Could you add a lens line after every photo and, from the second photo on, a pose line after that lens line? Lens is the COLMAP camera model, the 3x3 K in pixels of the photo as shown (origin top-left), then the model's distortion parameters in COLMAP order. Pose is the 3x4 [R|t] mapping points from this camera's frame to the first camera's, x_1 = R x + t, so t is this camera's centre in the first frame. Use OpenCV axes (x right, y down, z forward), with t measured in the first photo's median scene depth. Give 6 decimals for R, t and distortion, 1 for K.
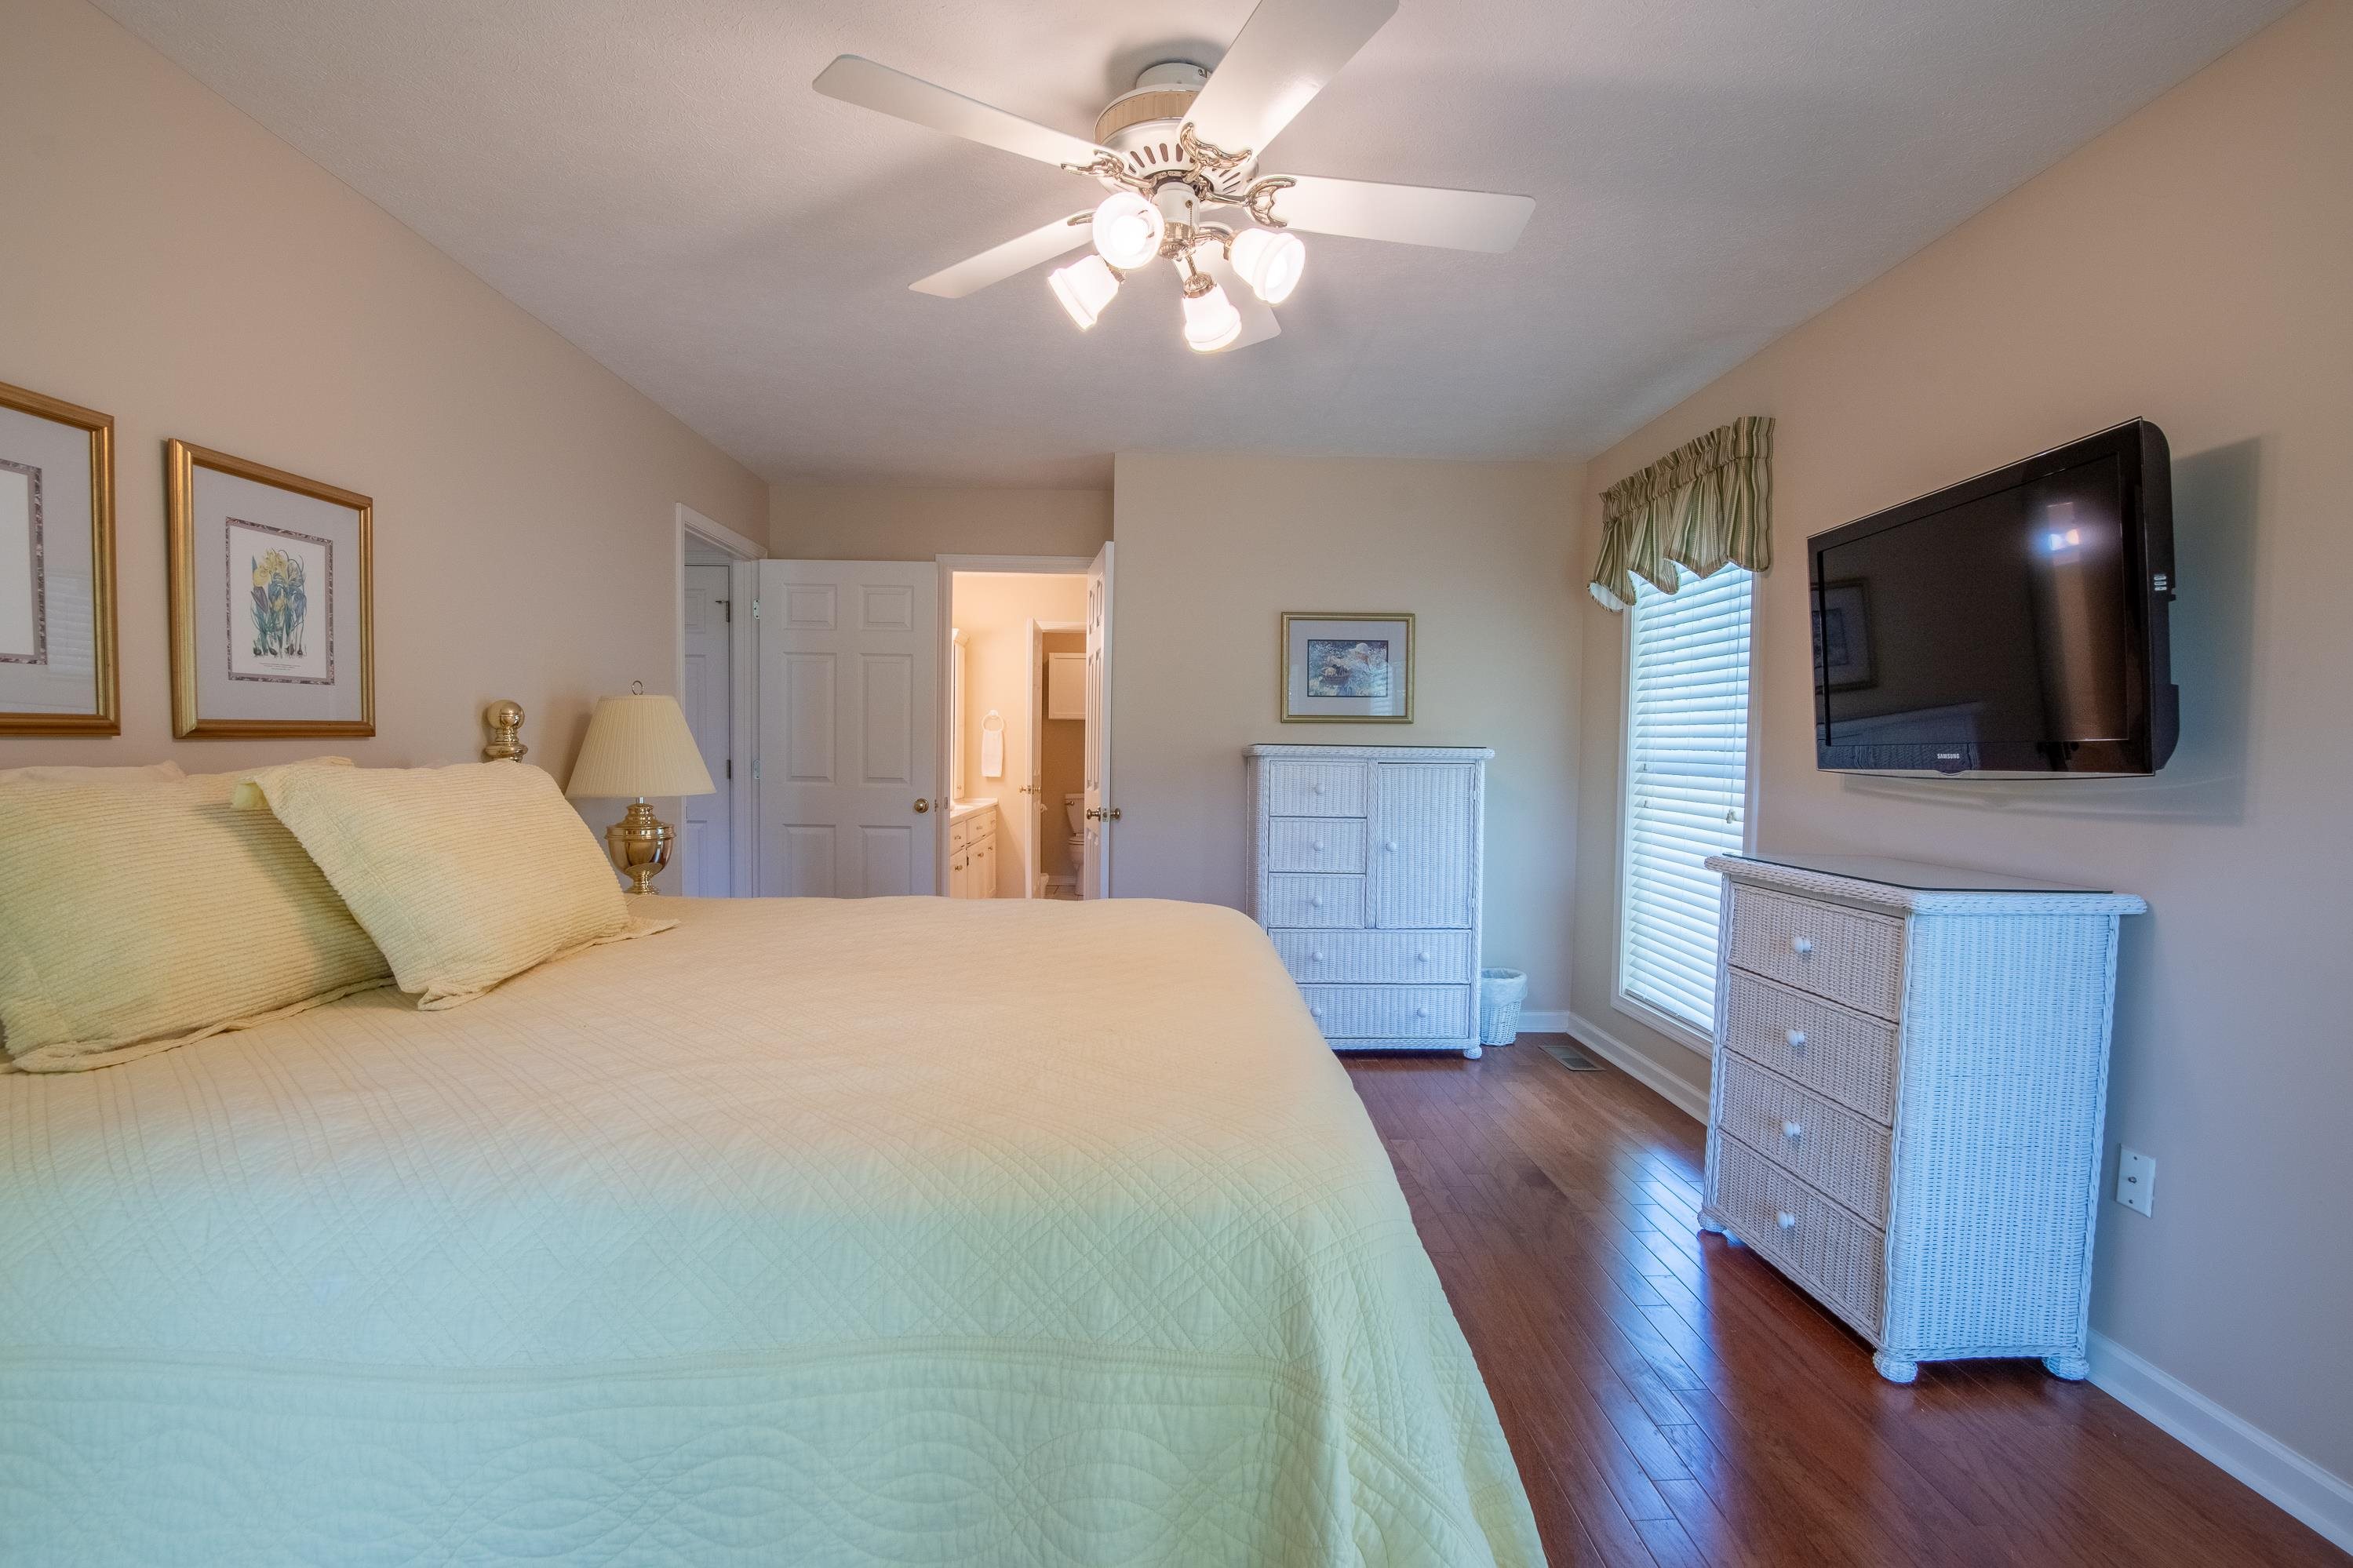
lens RADIAL K [[1043.2, 0, 1174.2], [0, 1043.2, 797.5], [0, 0, 1]] dist [-0.040723, 0.013035]
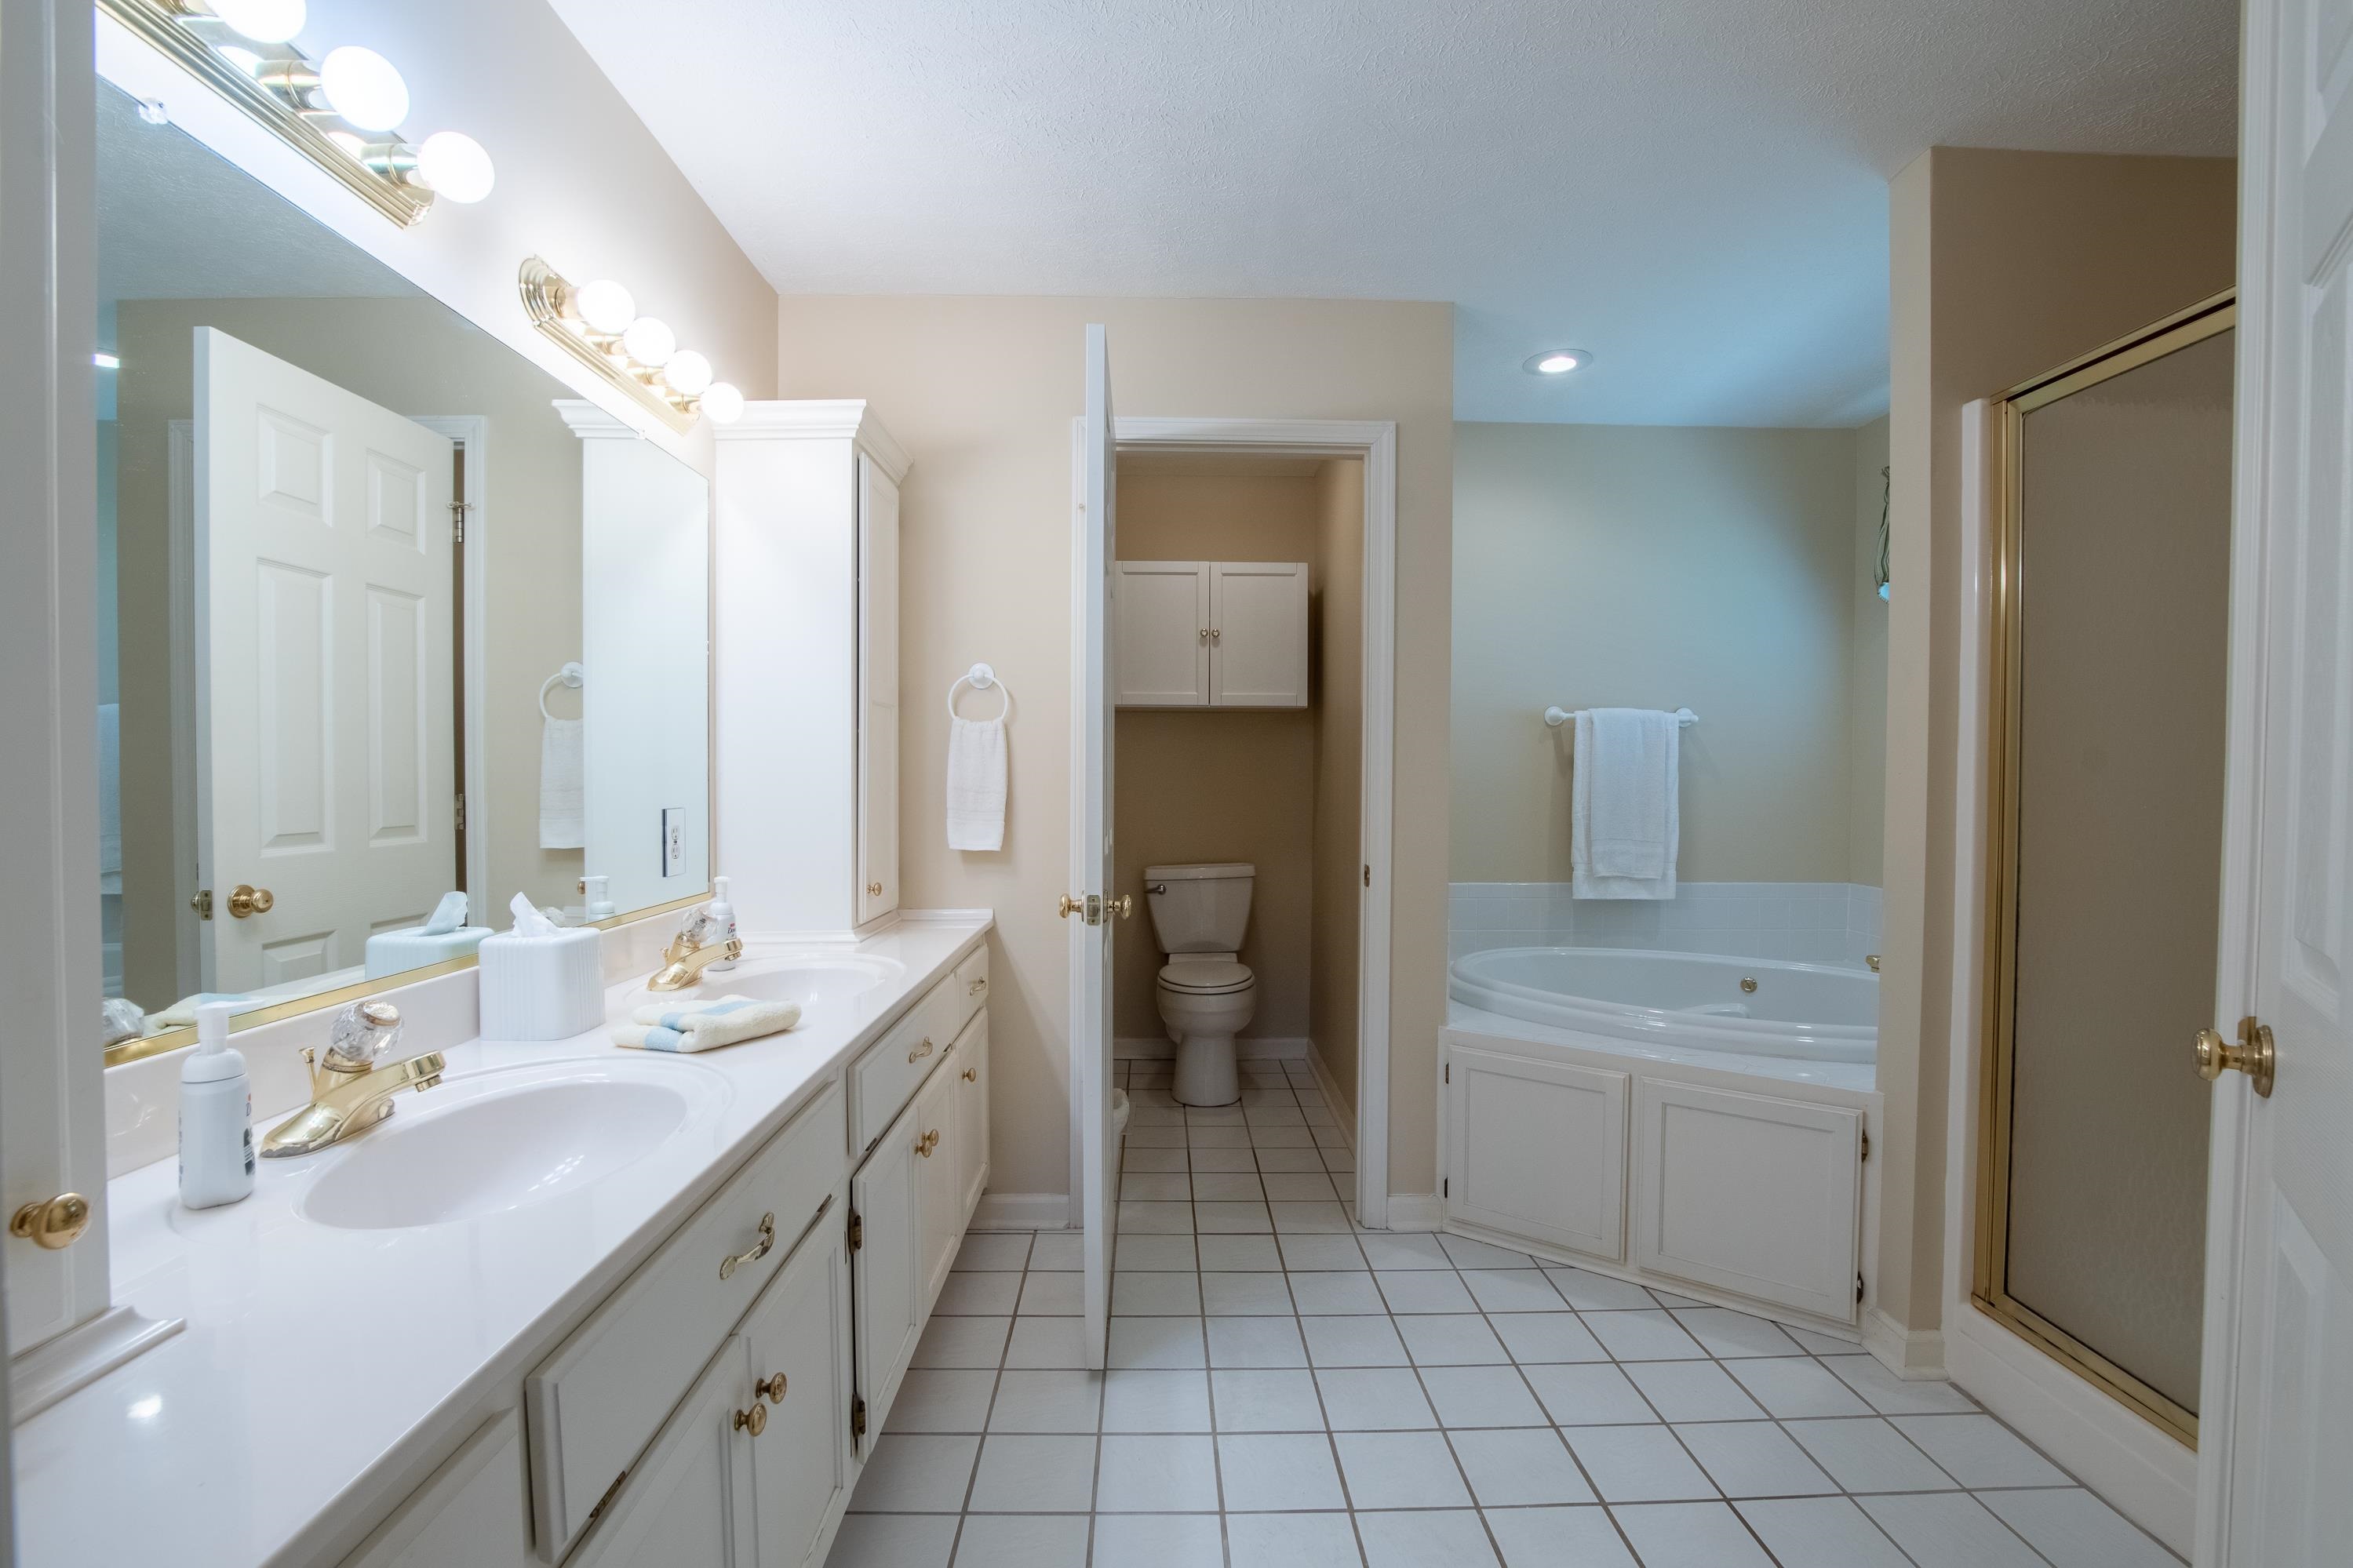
lens RADIAL K [[1043.2, 0, 1174.2], [0, 1043.2, 797.5], [0, 0, 1]] dist [-0.040723, 0.013035]
pose [[0.999982, -0.005918, -0.000925, -0.106480], [0.005892, 0.999653, -0.025685, -0.029161], [0.001076, 0.025679, 0.999670, 0.640409]]
